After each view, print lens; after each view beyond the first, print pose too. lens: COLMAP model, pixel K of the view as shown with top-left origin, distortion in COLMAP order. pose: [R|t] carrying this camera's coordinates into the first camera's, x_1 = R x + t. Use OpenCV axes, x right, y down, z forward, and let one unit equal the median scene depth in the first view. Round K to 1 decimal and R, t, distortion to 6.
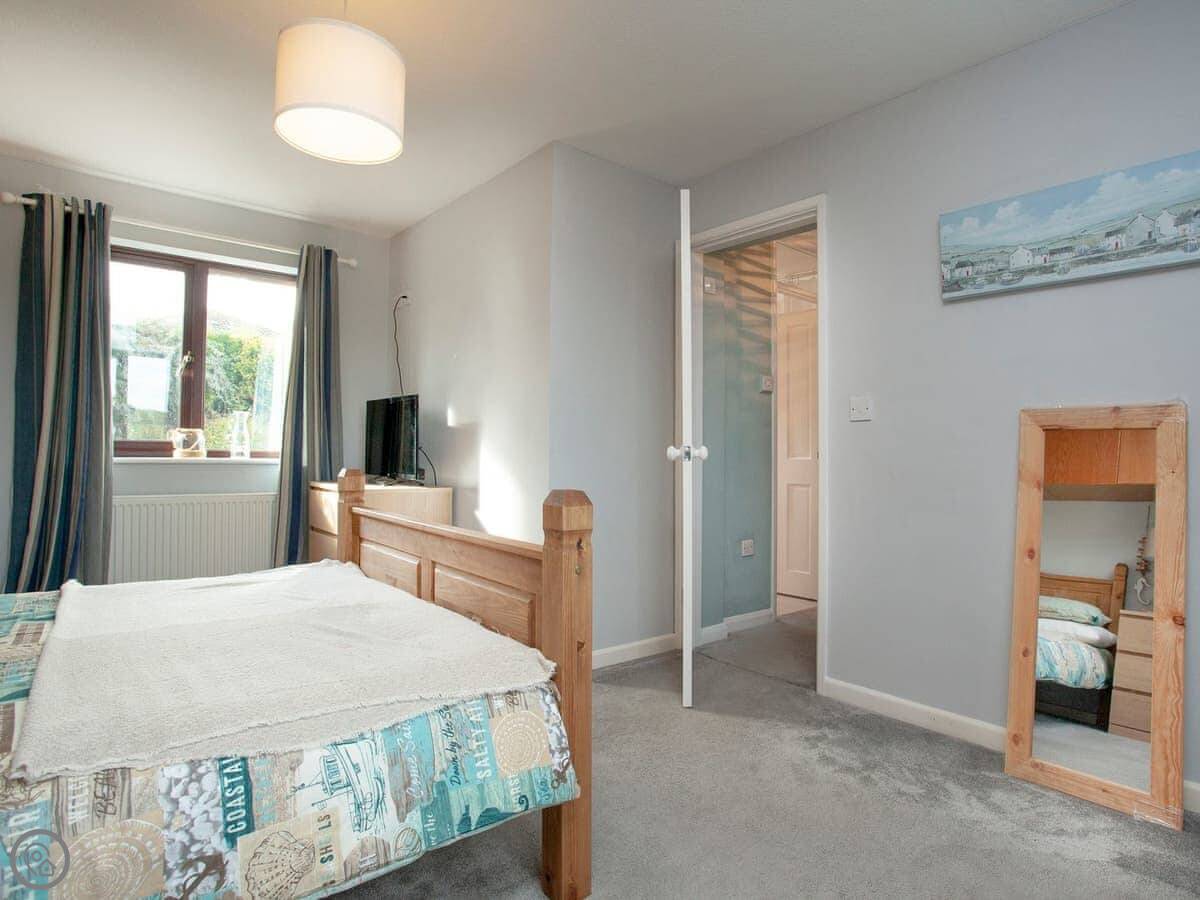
lens RADIAL K [[661.8, 0, 600.0], [0, 661.8, 450.0], [0, 0, 1]] dist [-0.002186, 0.001943]
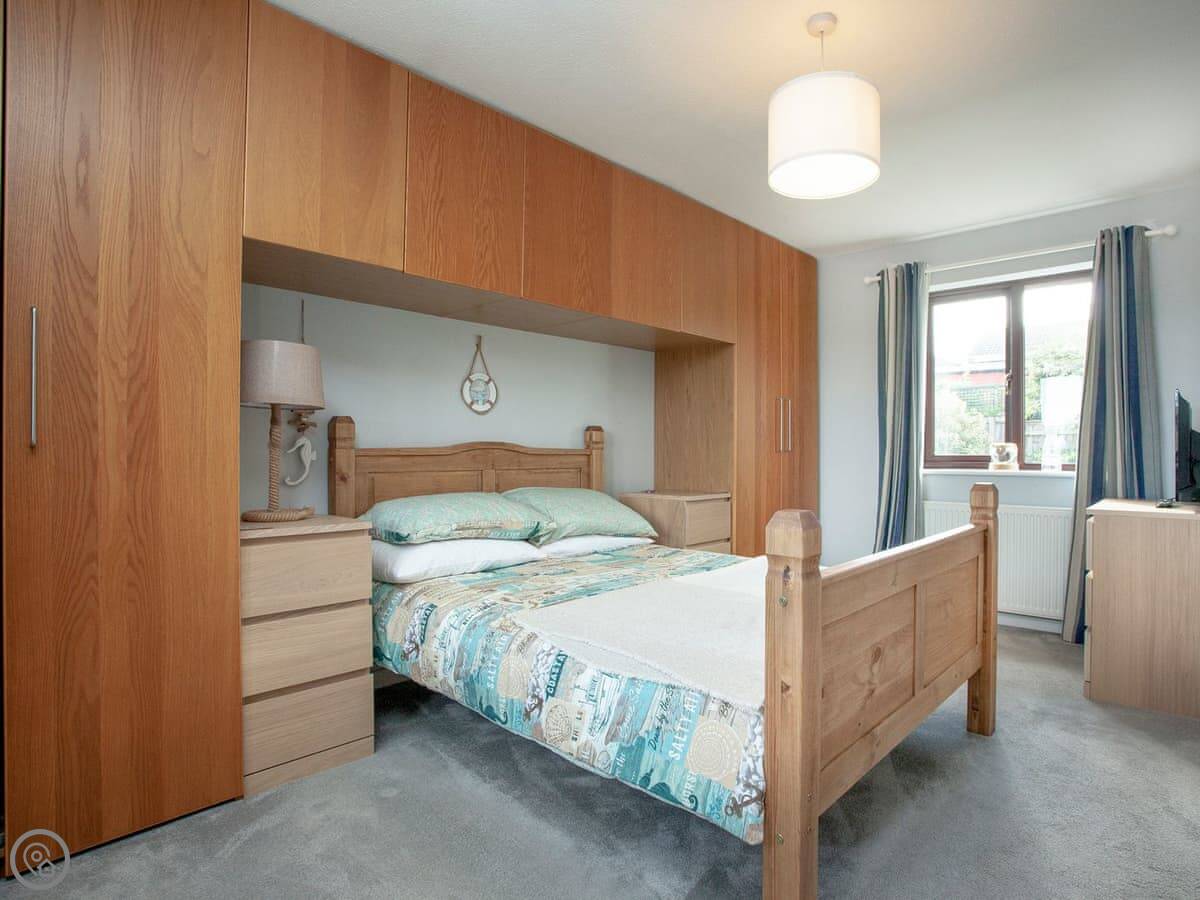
lens RADIAL K [[633.1, 0, 600.0], [0, 633.1, 450.0], [0, 0, 1]] dist [-0.049990, 0.000405]
pose [[0.154049, -0.024370, -0.987763, 0.878548], [0.004141, 0.999703, -0.024019, 0.000820], [0.988055, -0.000390, 0.154104, 0.731292]]
